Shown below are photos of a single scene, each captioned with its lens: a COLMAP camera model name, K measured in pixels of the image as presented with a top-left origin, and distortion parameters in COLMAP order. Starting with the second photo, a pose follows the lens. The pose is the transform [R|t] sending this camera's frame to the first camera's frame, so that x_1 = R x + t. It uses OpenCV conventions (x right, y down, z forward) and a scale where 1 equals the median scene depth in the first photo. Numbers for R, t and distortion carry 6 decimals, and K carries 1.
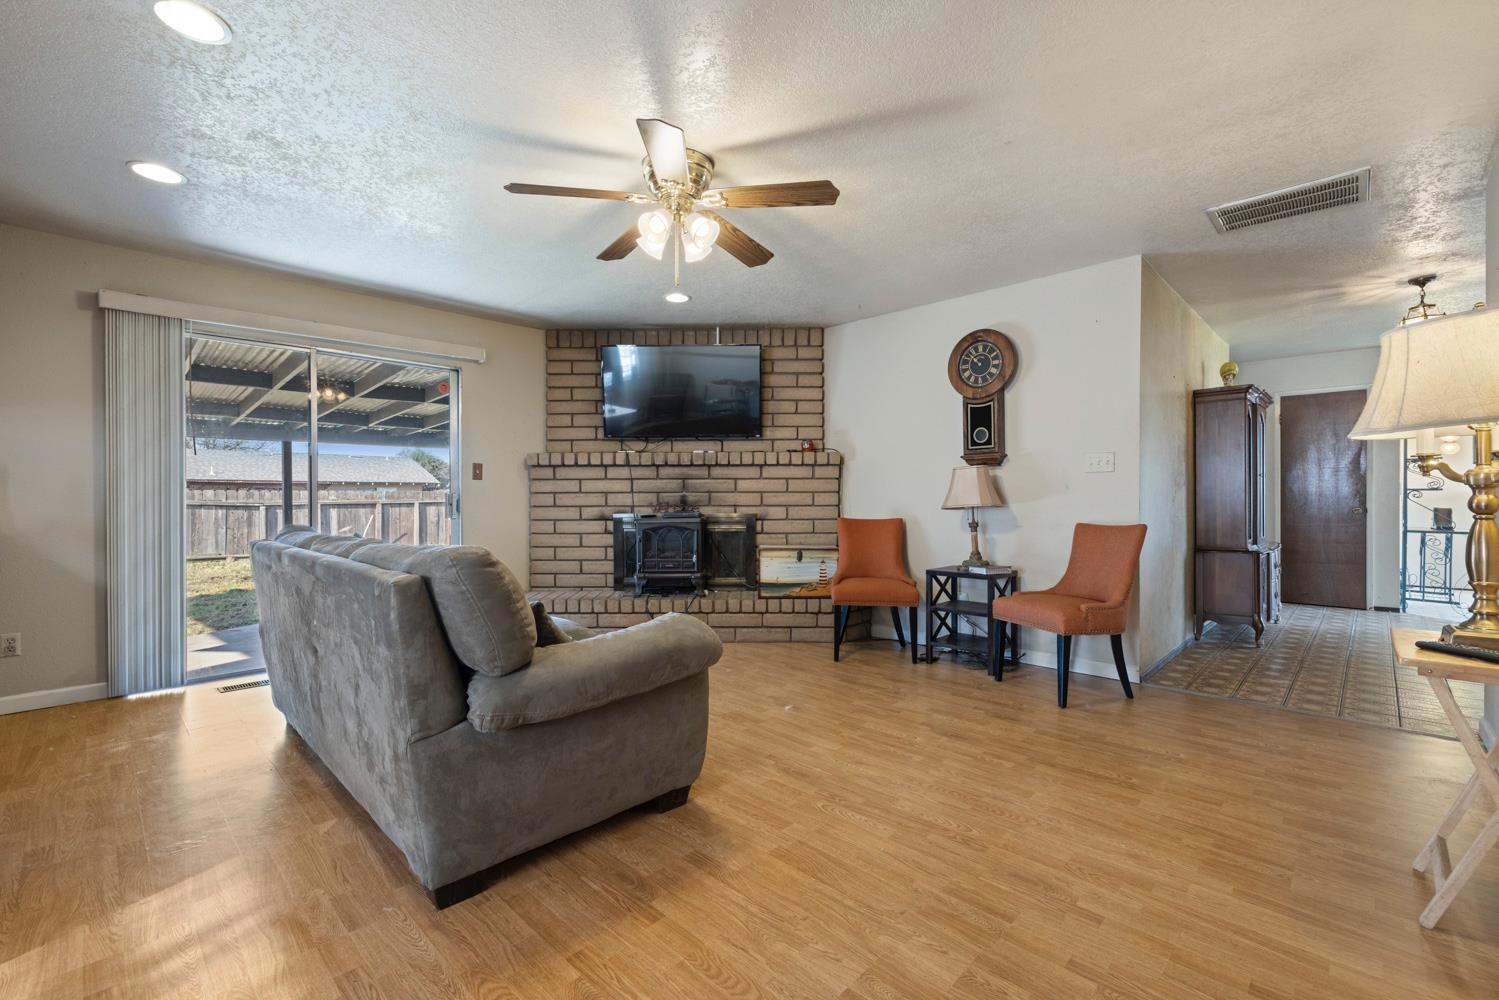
lens RADIAL K [[635.8, 0, 752.2], [0, 635.8, 498.9], [0, 0, 1]] dist [-0.000168, -0.000125]
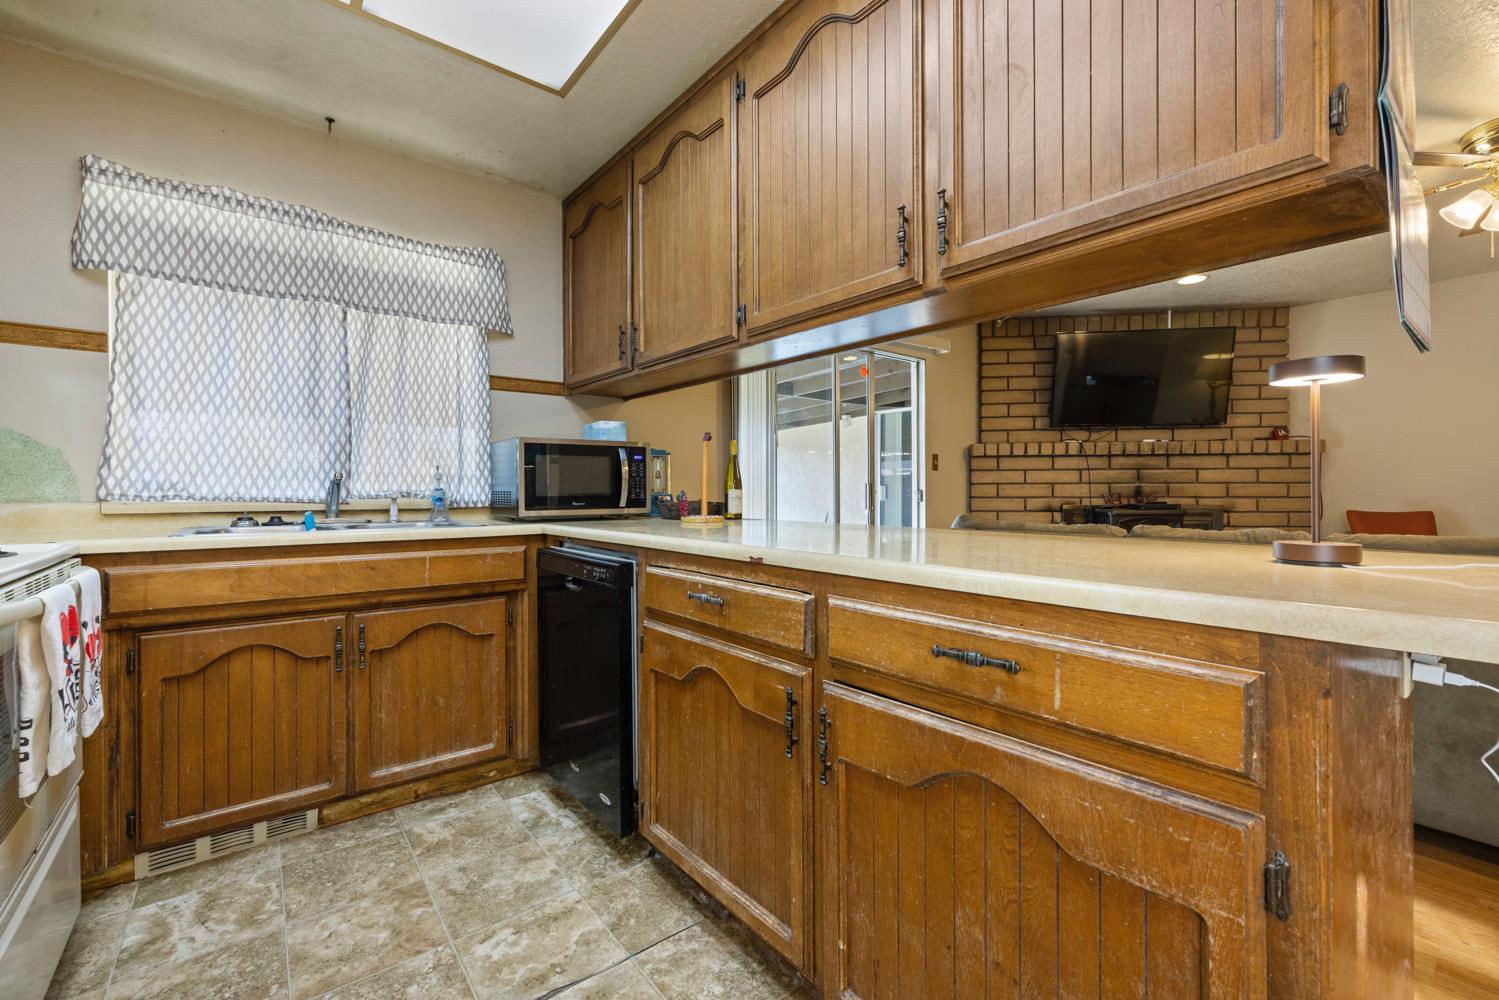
lens RADIAL K [[635.8, 0, 748.5], [0, 635.8, 495.9], [0, 0, 1]] dist [-0.000168, -0.000125]
pose [[0.991154, 0.002094, -0.132702, -0.564949], [-0.001252, 0.999979, 0.006430, 0.003778], [0.132713, -0.006207, 0.991135, -0.034012]]
